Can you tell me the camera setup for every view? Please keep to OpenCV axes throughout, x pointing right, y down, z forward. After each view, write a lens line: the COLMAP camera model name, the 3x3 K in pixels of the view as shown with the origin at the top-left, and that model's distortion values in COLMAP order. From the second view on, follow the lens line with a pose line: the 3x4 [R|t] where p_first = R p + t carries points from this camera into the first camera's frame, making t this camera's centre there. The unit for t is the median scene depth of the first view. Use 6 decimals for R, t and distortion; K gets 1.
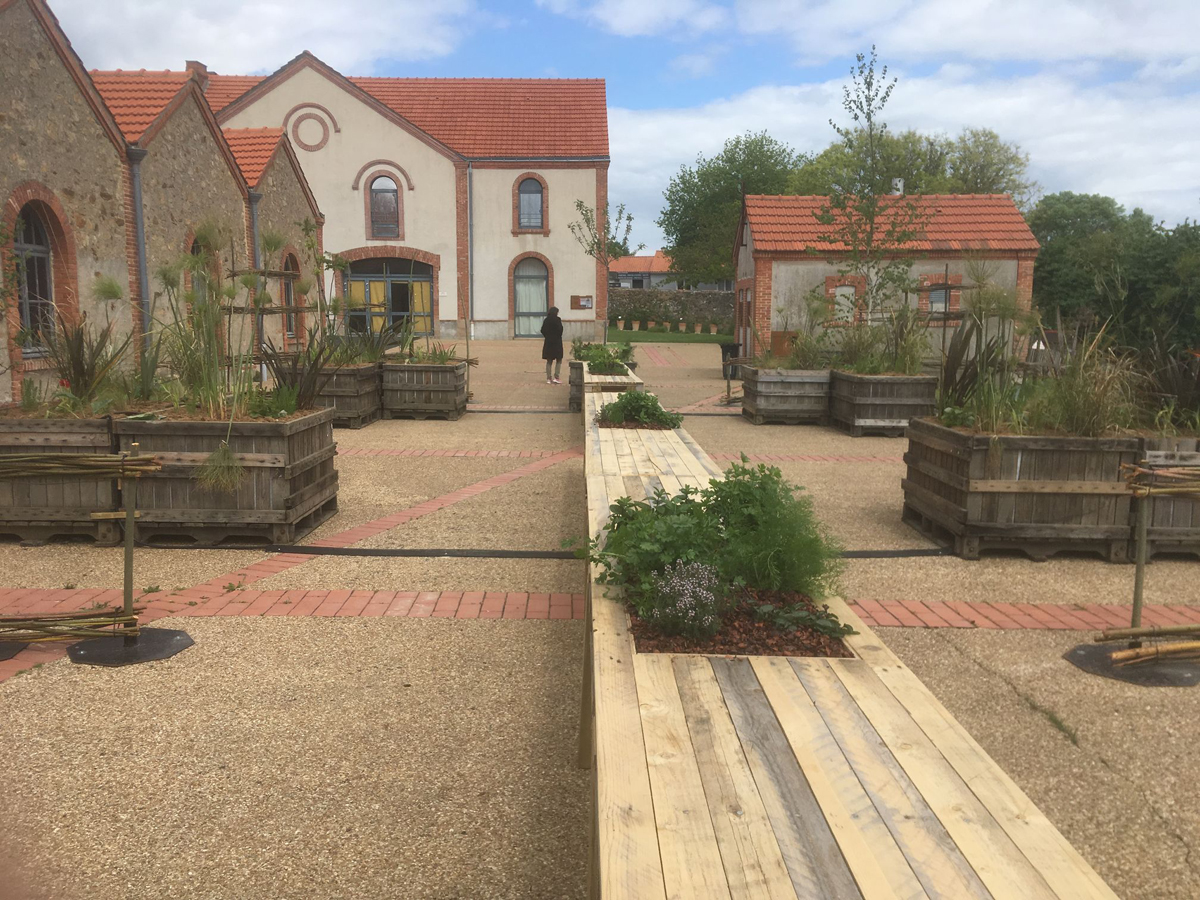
lens RADIAL K [[1007.2, 0, 596.4], [0, 1007.2, 454.0], [0, 0, 1]] dist [0.108430, -0.129102]
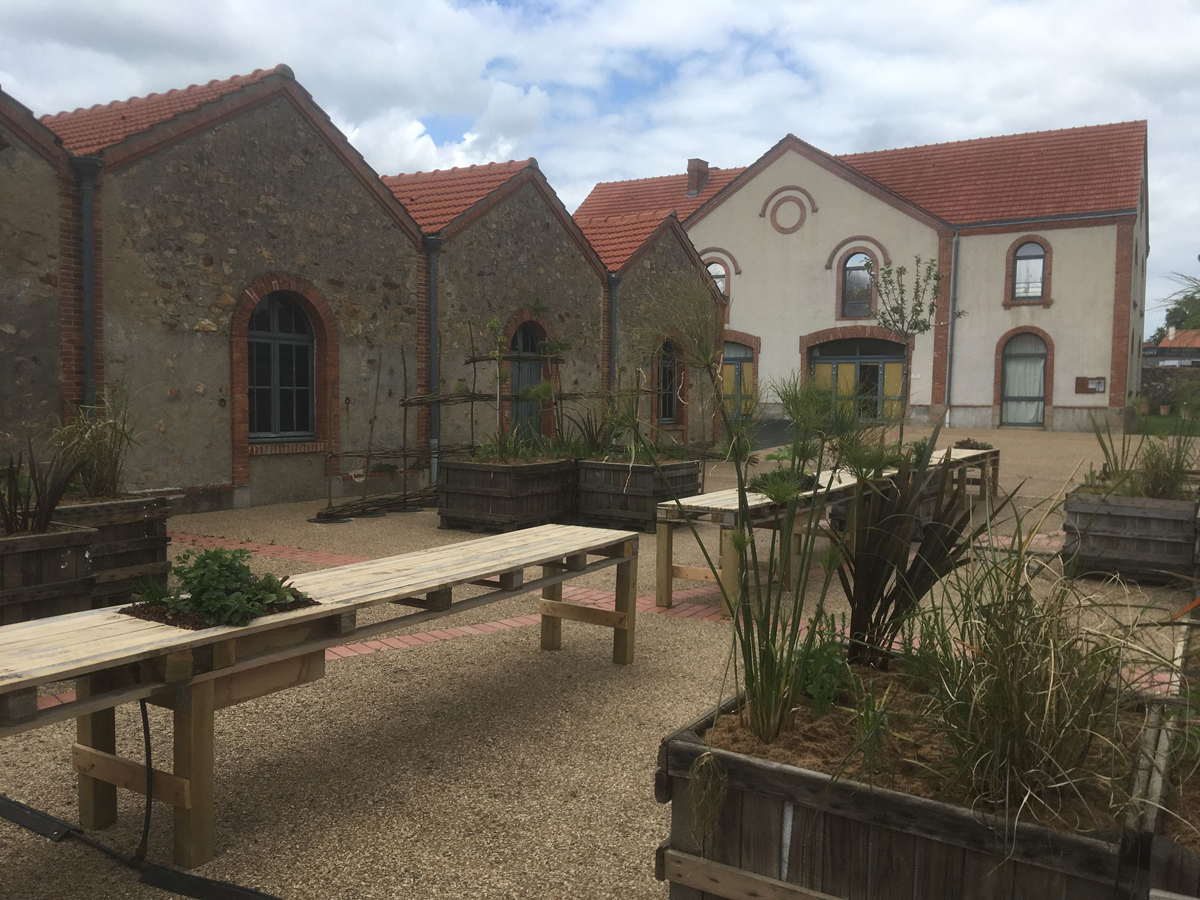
lens RADIAL K [[1007.2, 0, 596.7], [0, 1007.2, 460.8], [0, 0, 1]] dist [0.108430, -0.129102]
pose [[0.855544, 0.042521, -0.515981, 0.077112], [-0.080016, 0.995507, -0.050635, -0.015027], [0.511509, 0.084607, 0.855102, 0.090035]]
